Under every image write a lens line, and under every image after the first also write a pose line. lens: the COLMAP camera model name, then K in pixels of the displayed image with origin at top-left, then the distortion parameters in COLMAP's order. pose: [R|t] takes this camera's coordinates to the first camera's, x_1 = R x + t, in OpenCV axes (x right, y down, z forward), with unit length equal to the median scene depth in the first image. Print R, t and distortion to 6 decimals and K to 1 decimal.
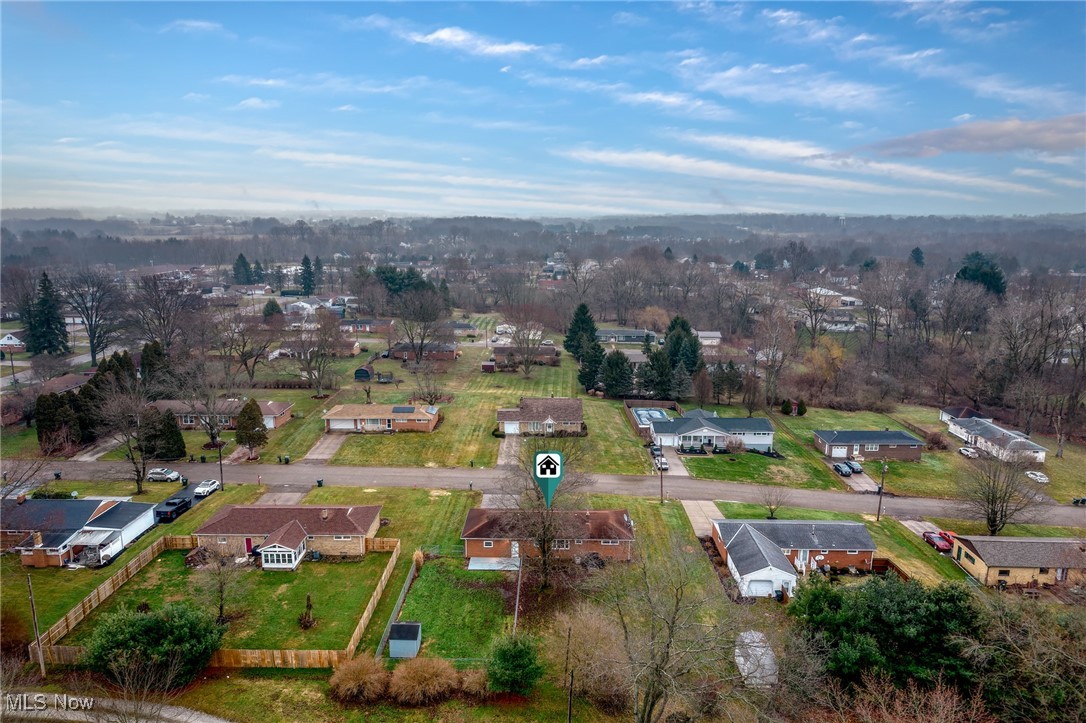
lens RADIAL K [[699.0, 0, 543.0], [0, 699.0, 361.5], [0, 0, 1]] dist [0.000871, 0.000565]
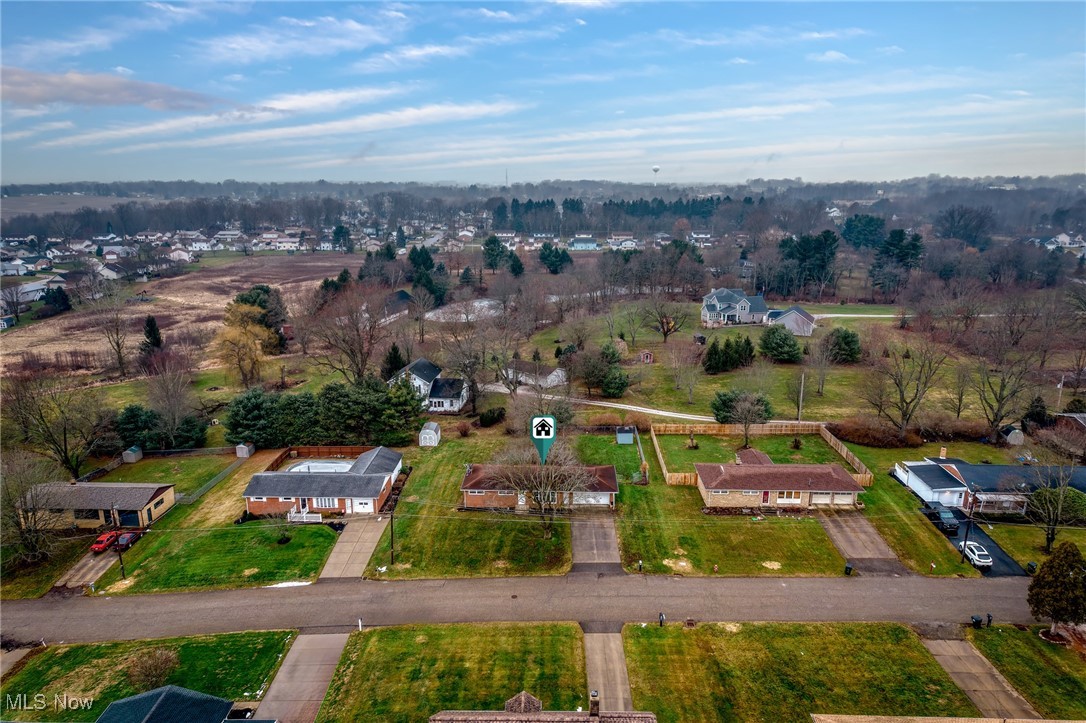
lens RADIAL K [[699.0, 0, 543.0], [0, 699.0, 361.5], [0, 0, 1]] dist [0.000871, 0.000565]
pose [[-0.999869, -0.009728, 0.012924, -0.008996], [-0.002941, 0.894969, 0.446118, -0.404805], [-0.015907, 0.446022, -0.894881, 1.833983]]
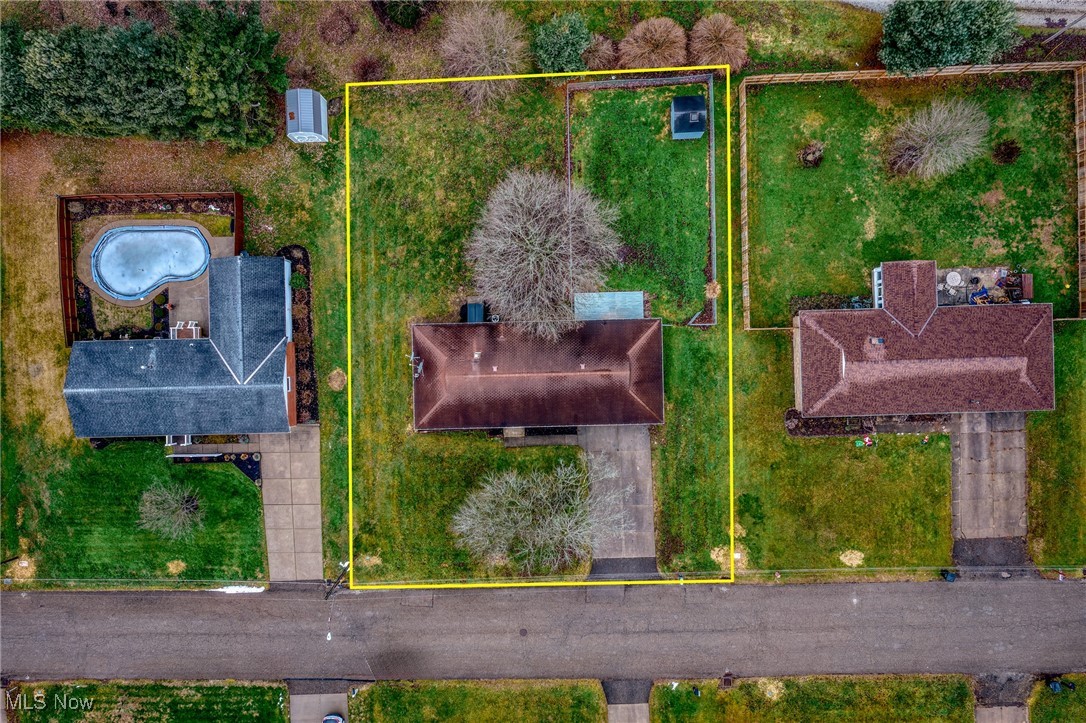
lens RADIAL K [[699.0, 0, 543.0], [0, 699.0, 361.5], [0, 0, 1]] dist [0.000871, 0.000565]
pose [[-0.998996, 0.044678, 0.003299, -0.000721], [-0.006569, -0.218932, 0.975718, -0.398833], [0.044316, 0.974717, 0.219006, 0.815933]]
